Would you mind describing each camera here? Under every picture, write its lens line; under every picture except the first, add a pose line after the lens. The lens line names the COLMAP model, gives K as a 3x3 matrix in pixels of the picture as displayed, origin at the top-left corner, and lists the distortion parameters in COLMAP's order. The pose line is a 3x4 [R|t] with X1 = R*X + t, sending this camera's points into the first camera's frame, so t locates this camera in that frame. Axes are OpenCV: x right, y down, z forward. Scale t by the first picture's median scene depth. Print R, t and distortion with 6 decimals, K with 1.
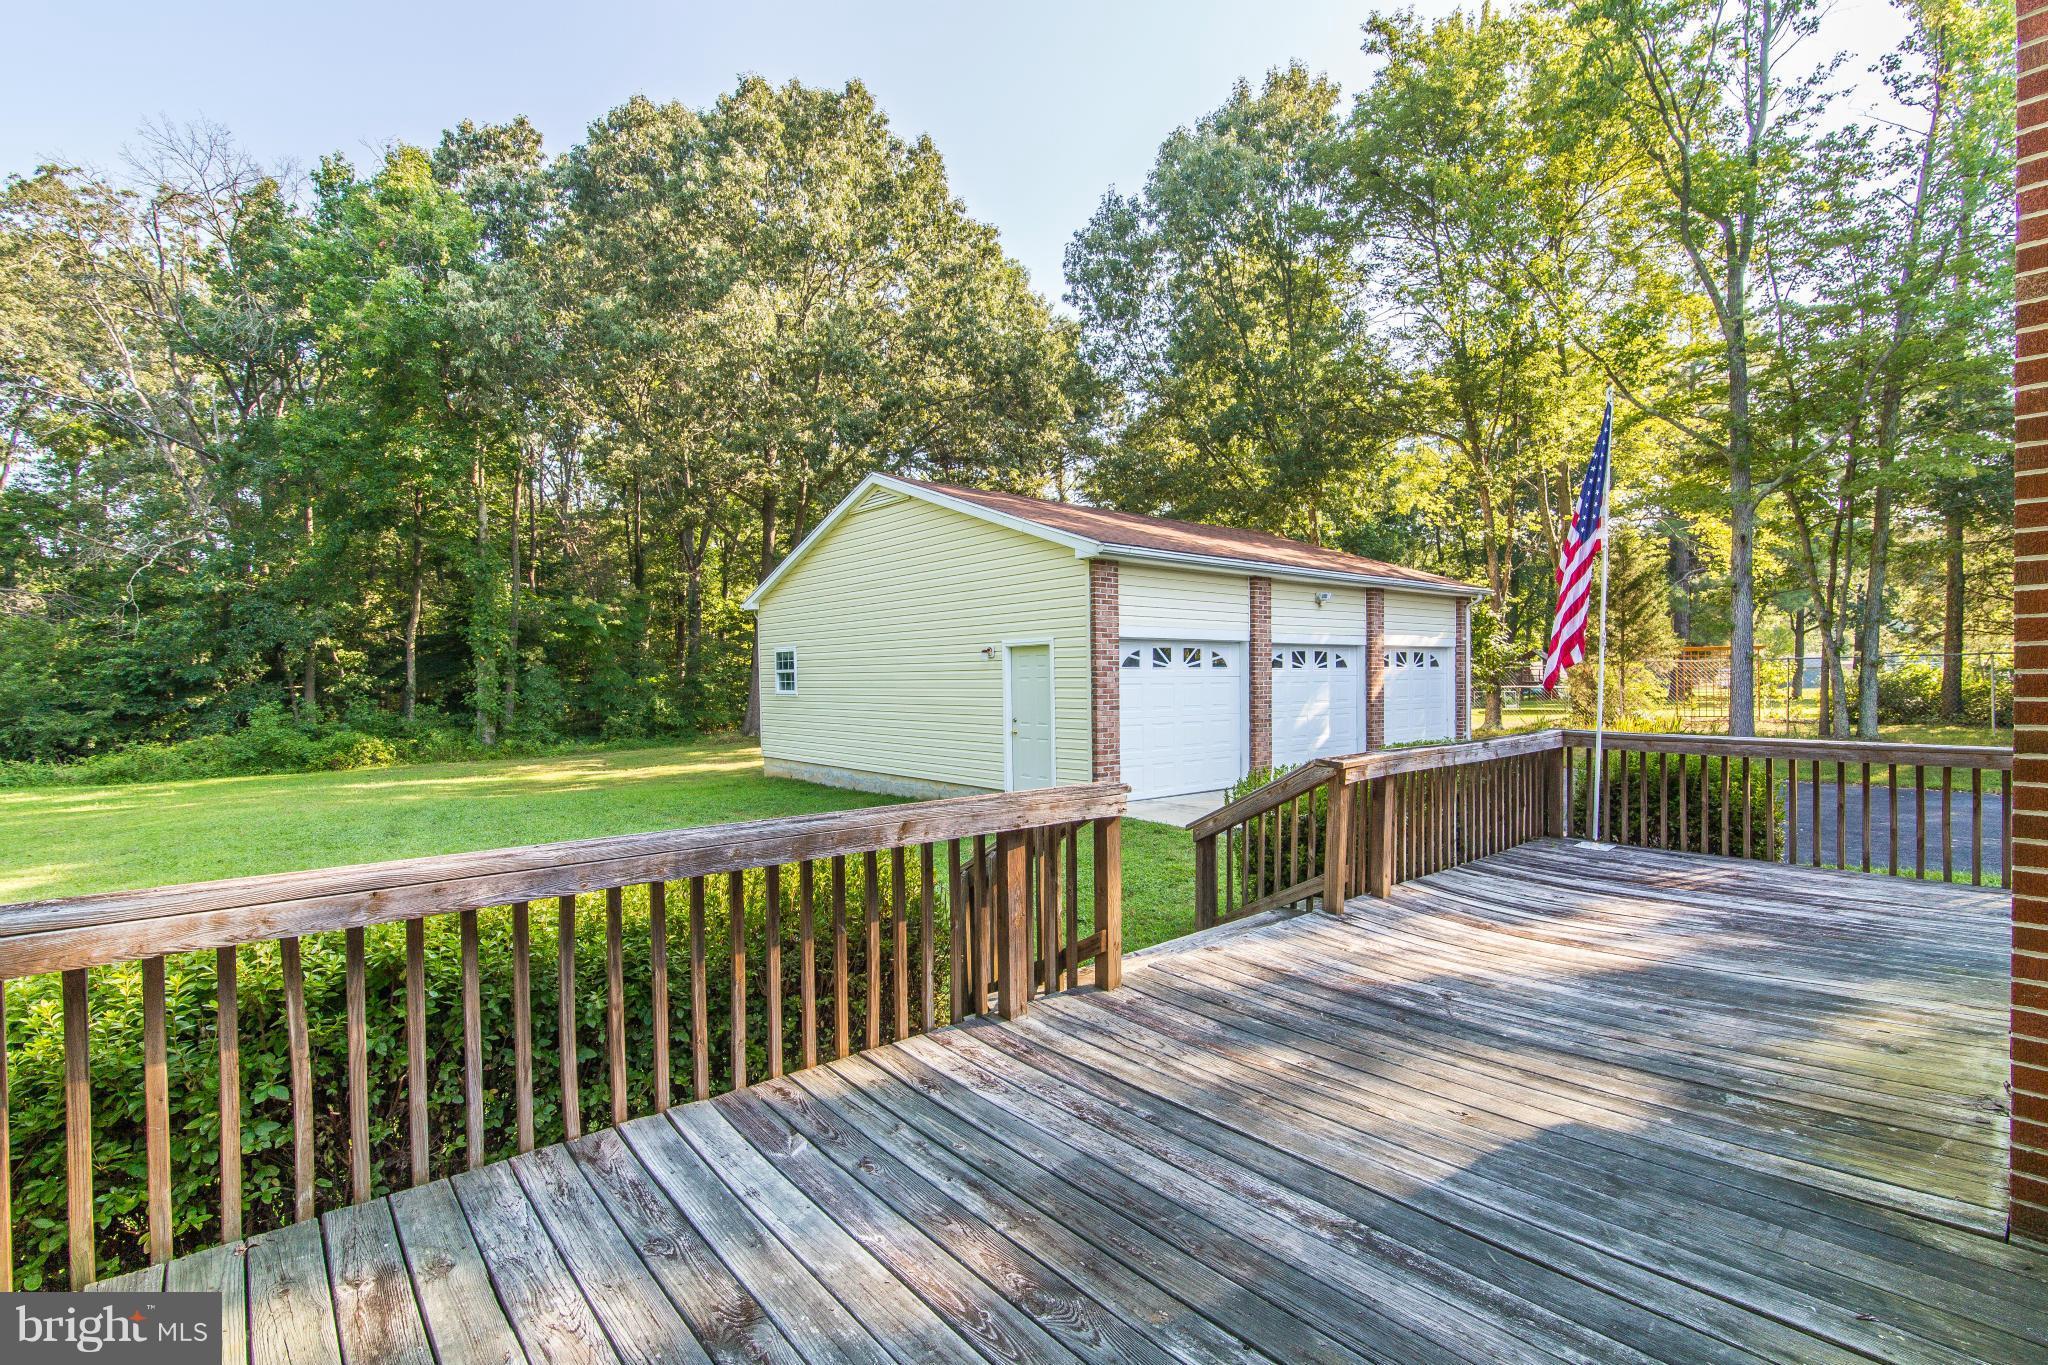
lens RADIAL K [[933.2, 0, 1024.0], [0, 933.2, 682.5], [0, 0, 1]] dist [-0.001725, -0.000396]
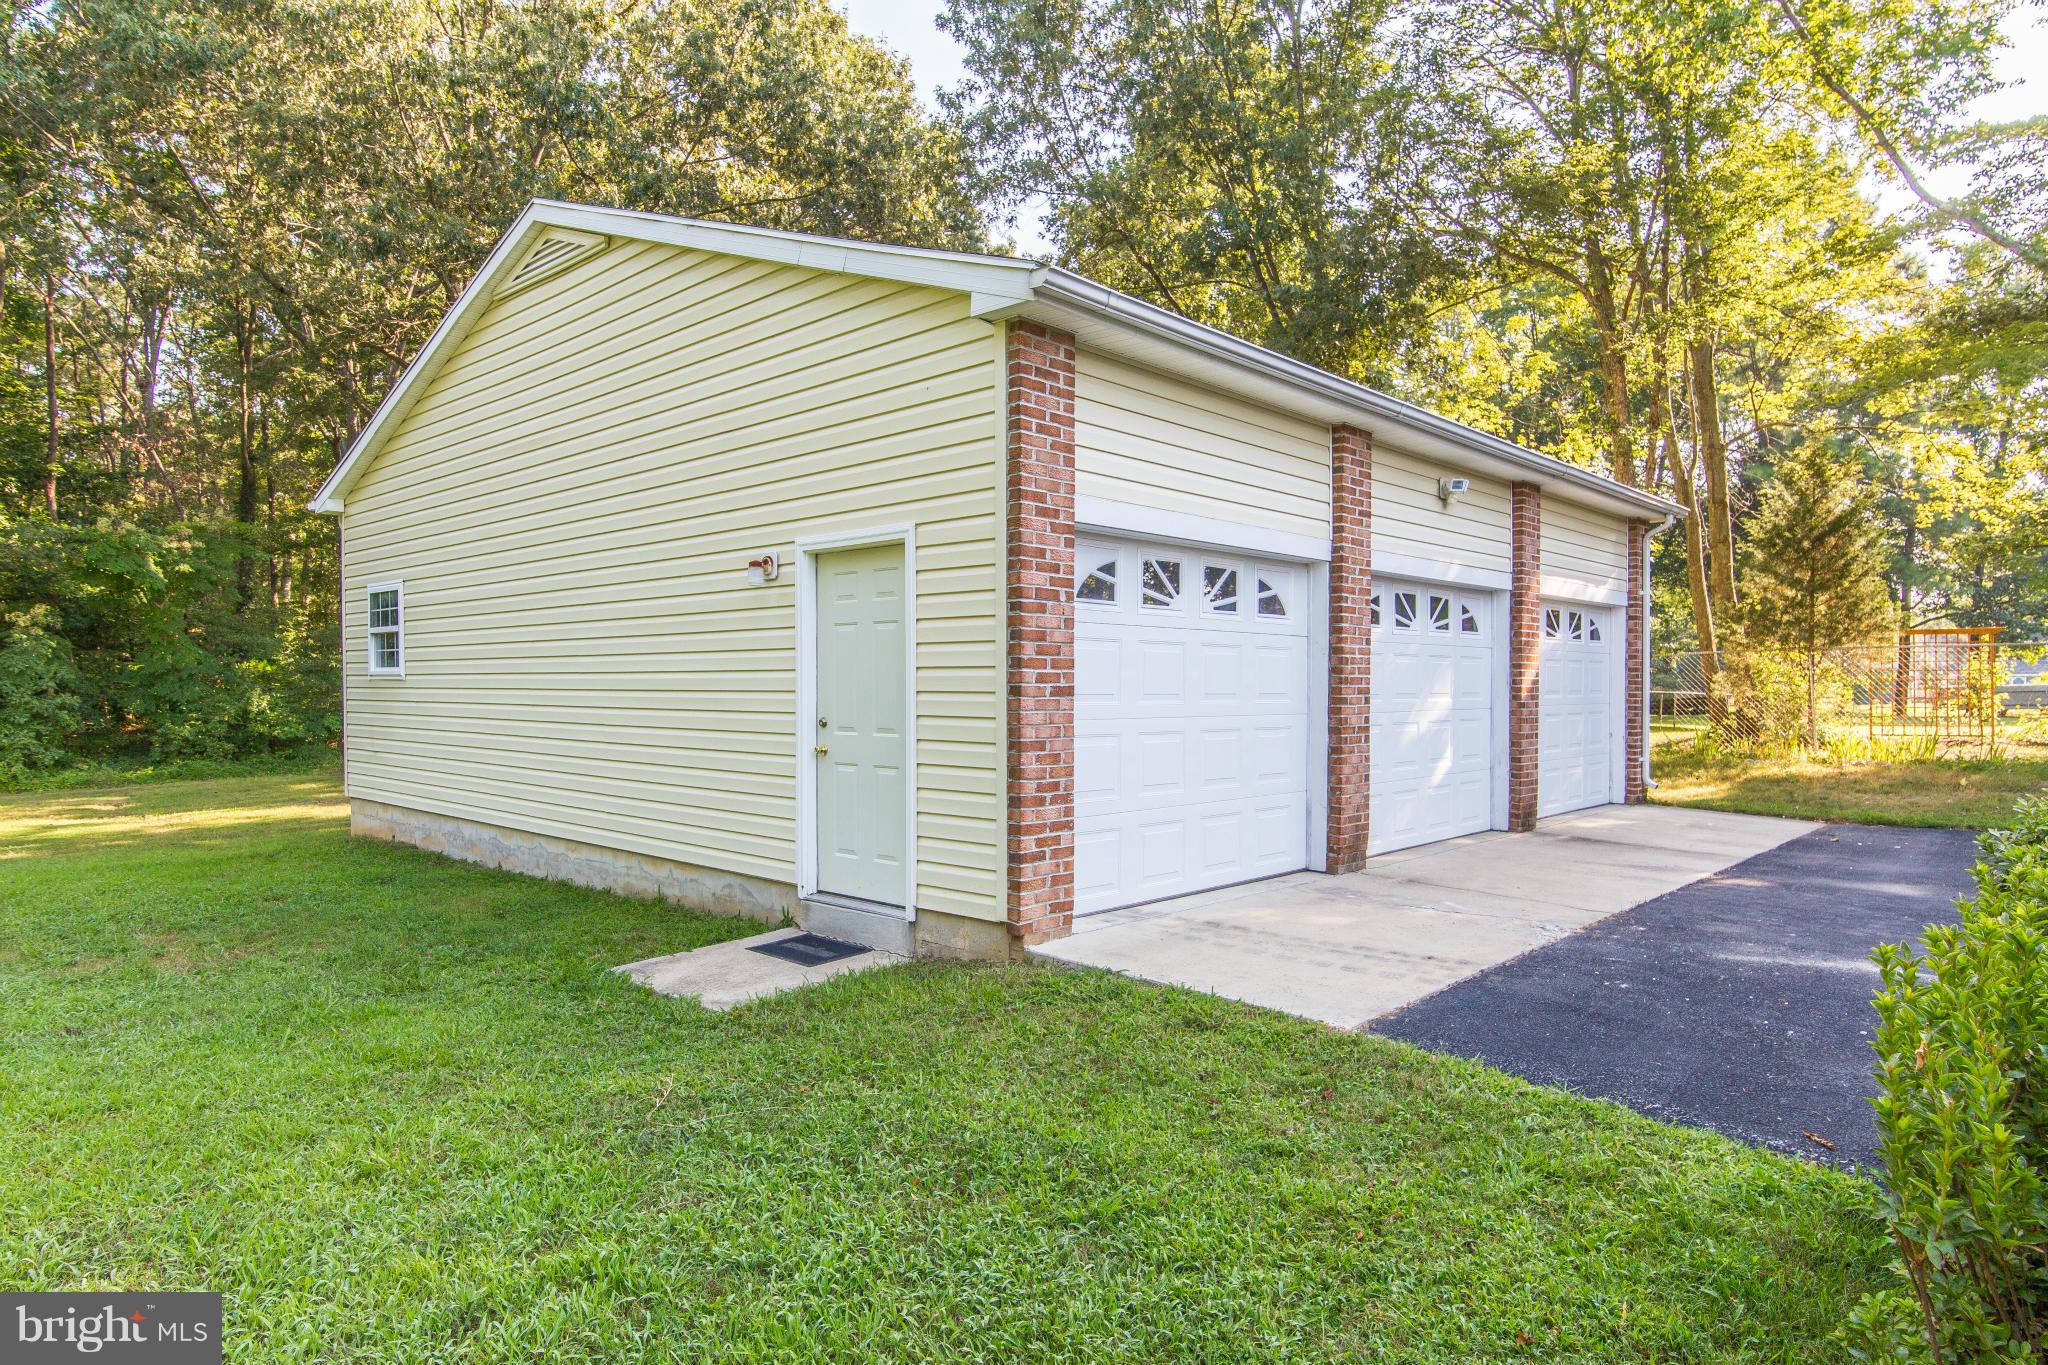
lens RADIAL K [[1137.2, 0, 1024.0], [0, 1137.2, 682.5], [0, 0, 1]] dist [-0.001859, -0.000551]
pose [[0.991947, 0.013844, 0.125895, 0.015494], [-0.012432, 0.999851, -0.011993, 0.025935], [-0.126042, 0.010331, 0.991971, 0.447946]]
